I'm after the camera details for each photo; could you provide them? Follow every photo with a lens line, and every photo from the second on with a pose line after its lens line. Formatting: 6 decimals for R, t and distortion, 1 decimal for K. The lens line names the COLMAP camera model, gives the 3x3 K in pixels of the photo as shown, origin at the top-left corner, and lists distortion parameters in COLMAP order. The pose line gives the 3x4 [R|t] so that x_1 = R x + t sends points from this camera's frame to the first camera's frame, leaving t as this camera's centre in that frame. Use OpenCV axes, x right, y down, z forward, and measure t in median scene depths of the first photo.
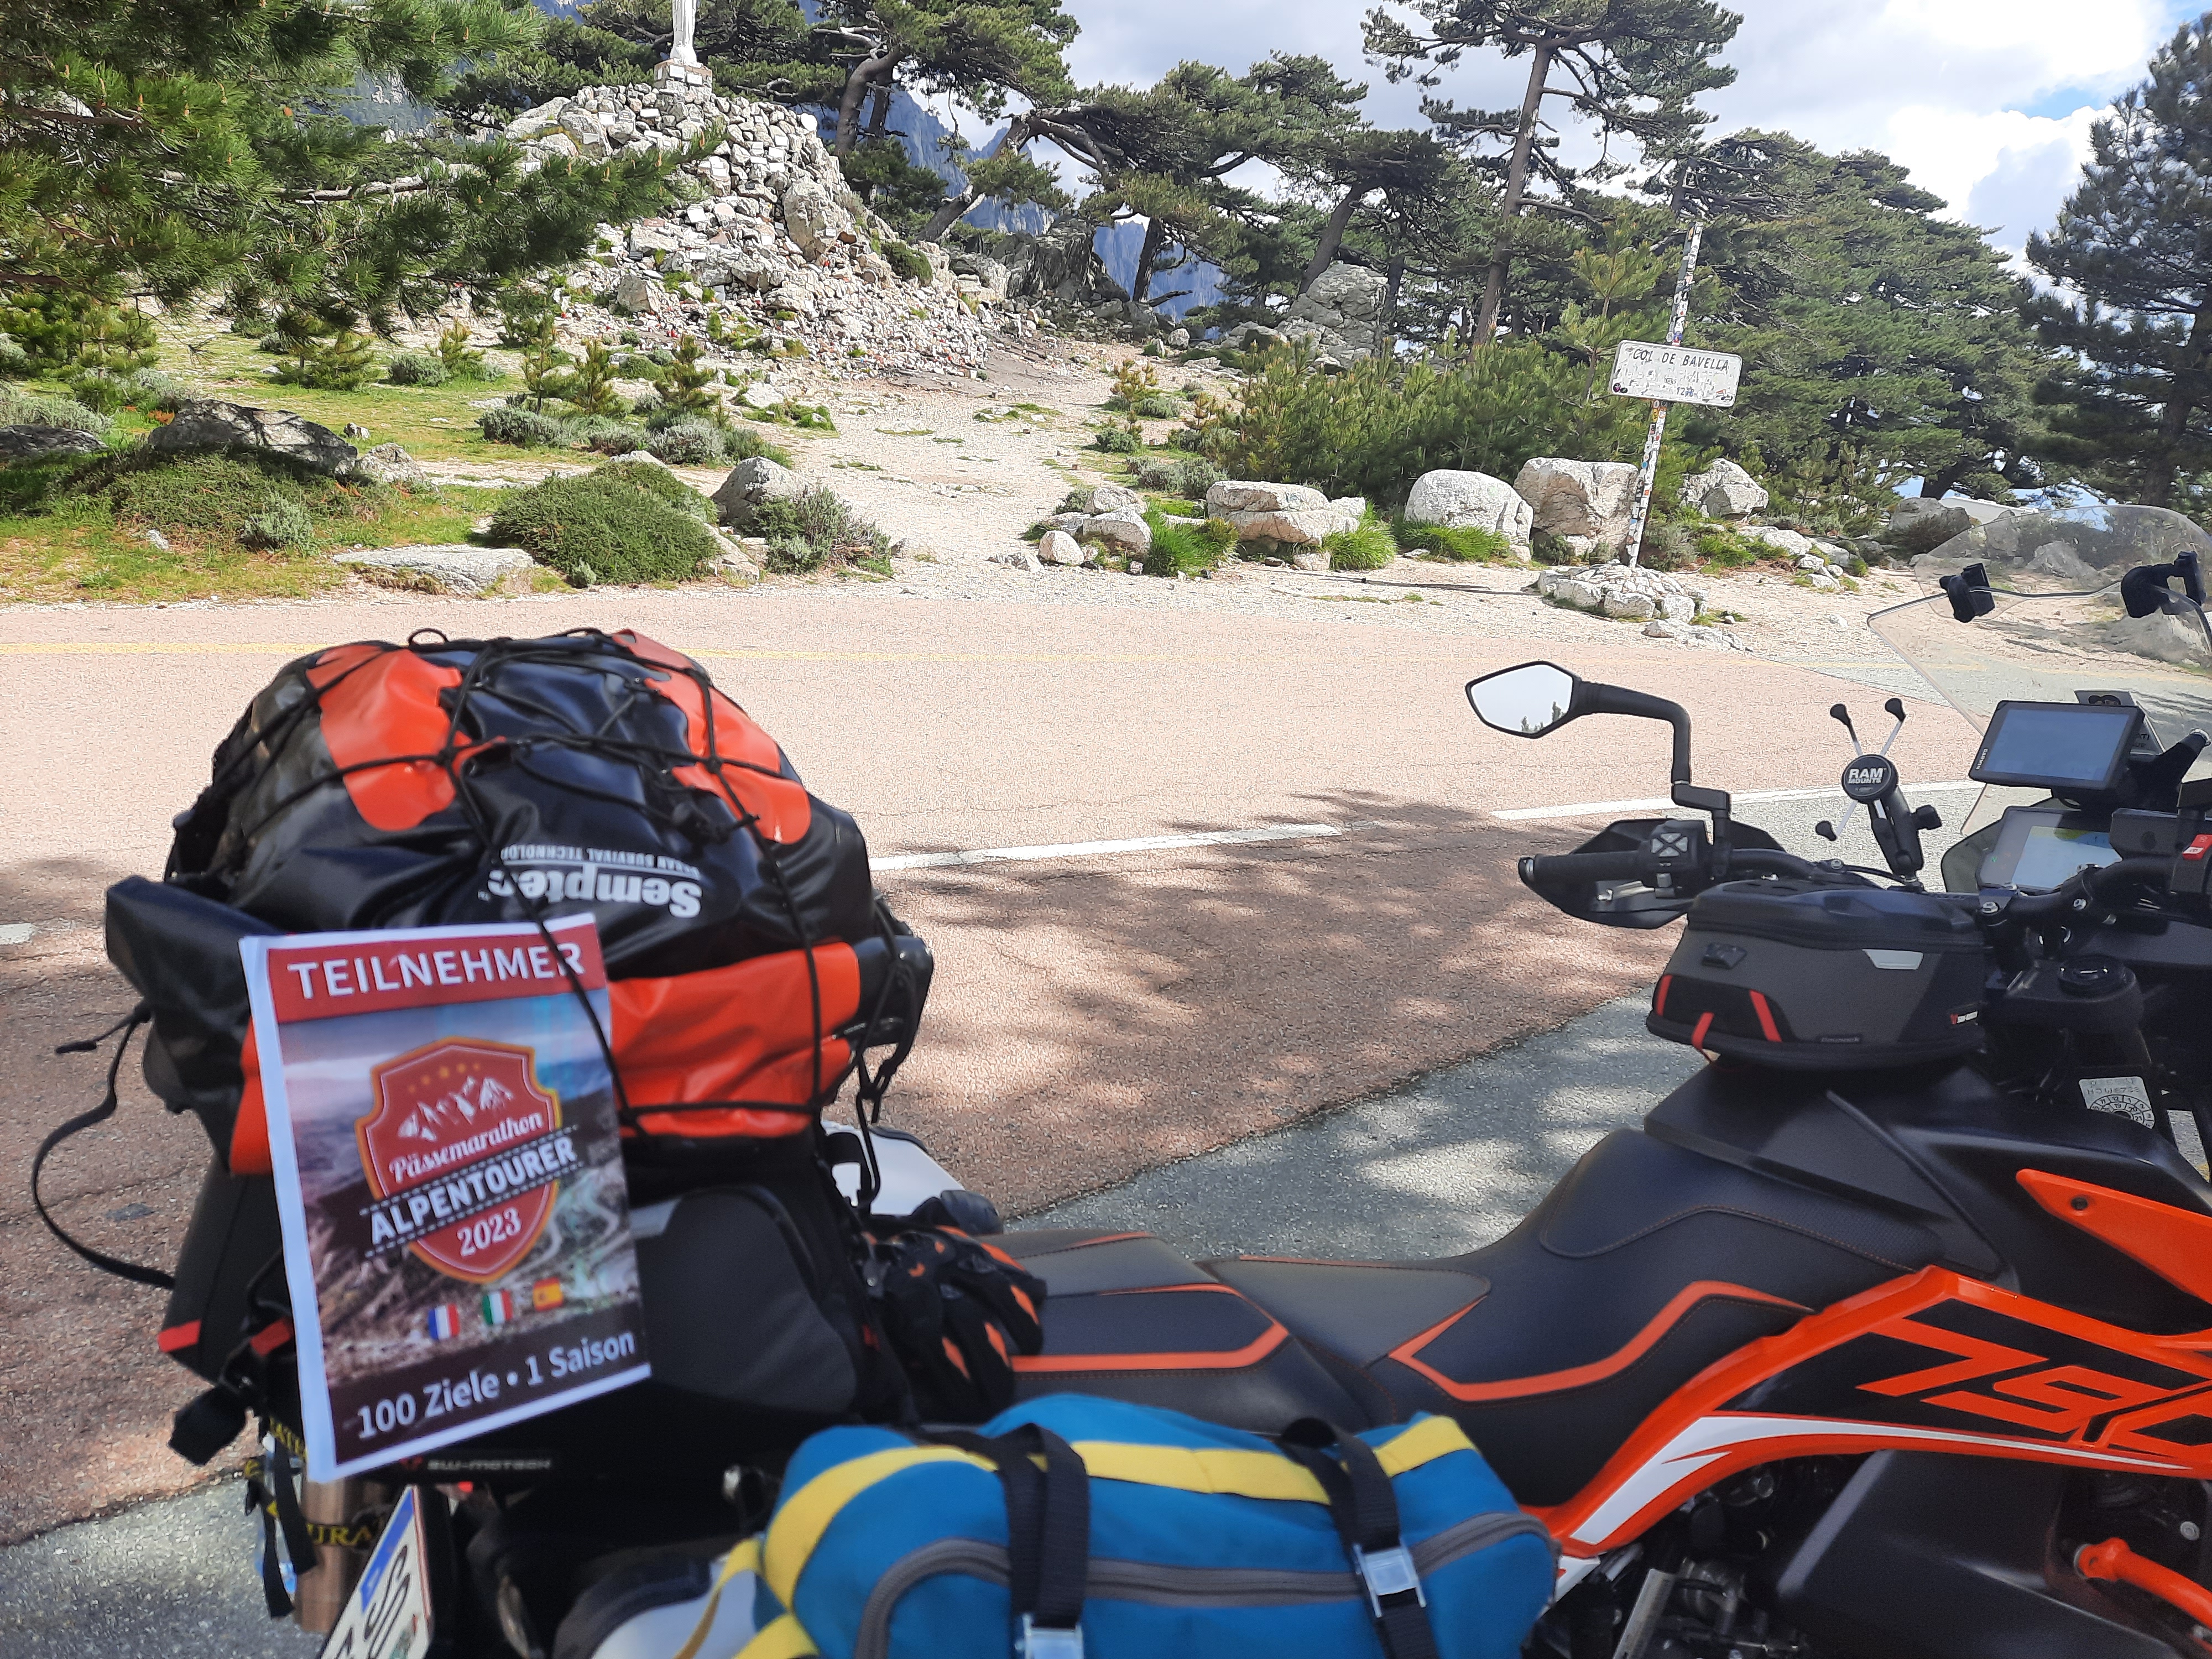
lens RADIAL K [[1610.8, 0, 1086.3], [0, 1610.8, 834.8], [0, 0, 1]] dist [0.047024, -0.005042]
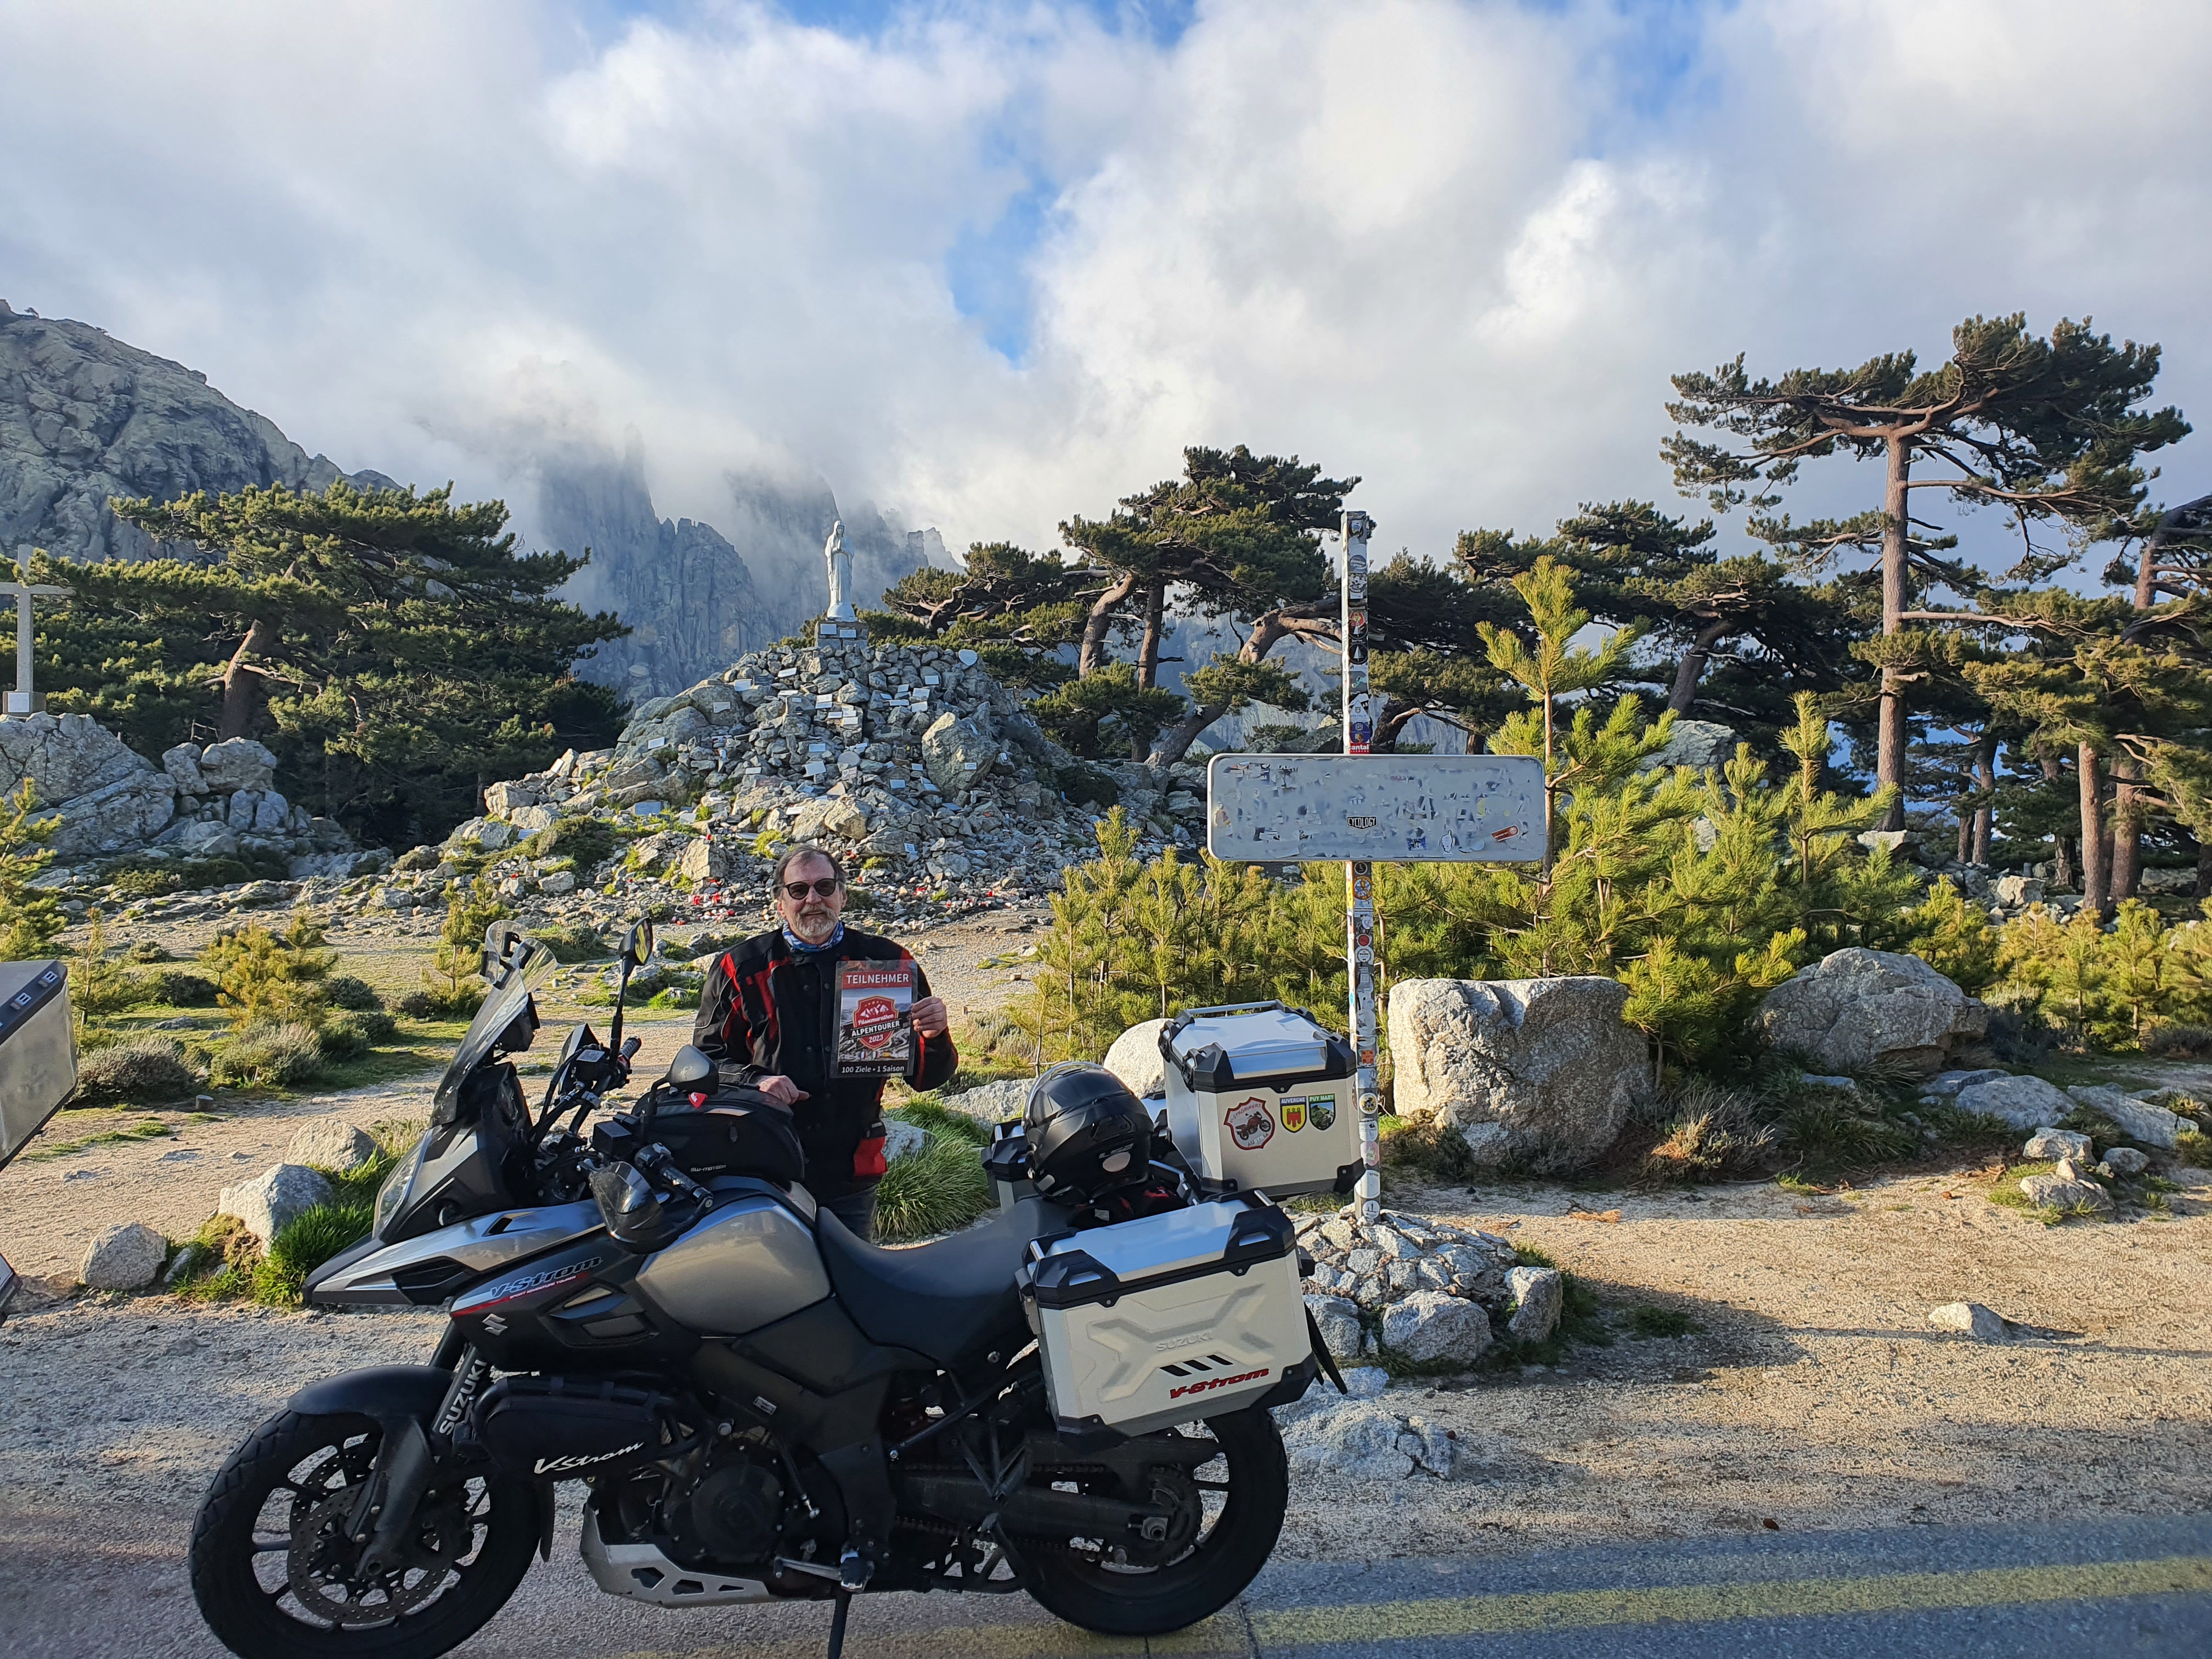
lens RADIAL K [[1703.6, 0, 1048.9], [0, 1703.6, 816.9], [0, 0, 1]] dist [0.020446, -0.001882]
pose [[0.938759, -0.119726, -0.323105, 0.159450], [0.008366, 0.945337, -0.325986, -0.045675], [0.344472, 0.303320, 0.888446, 0.200053]]
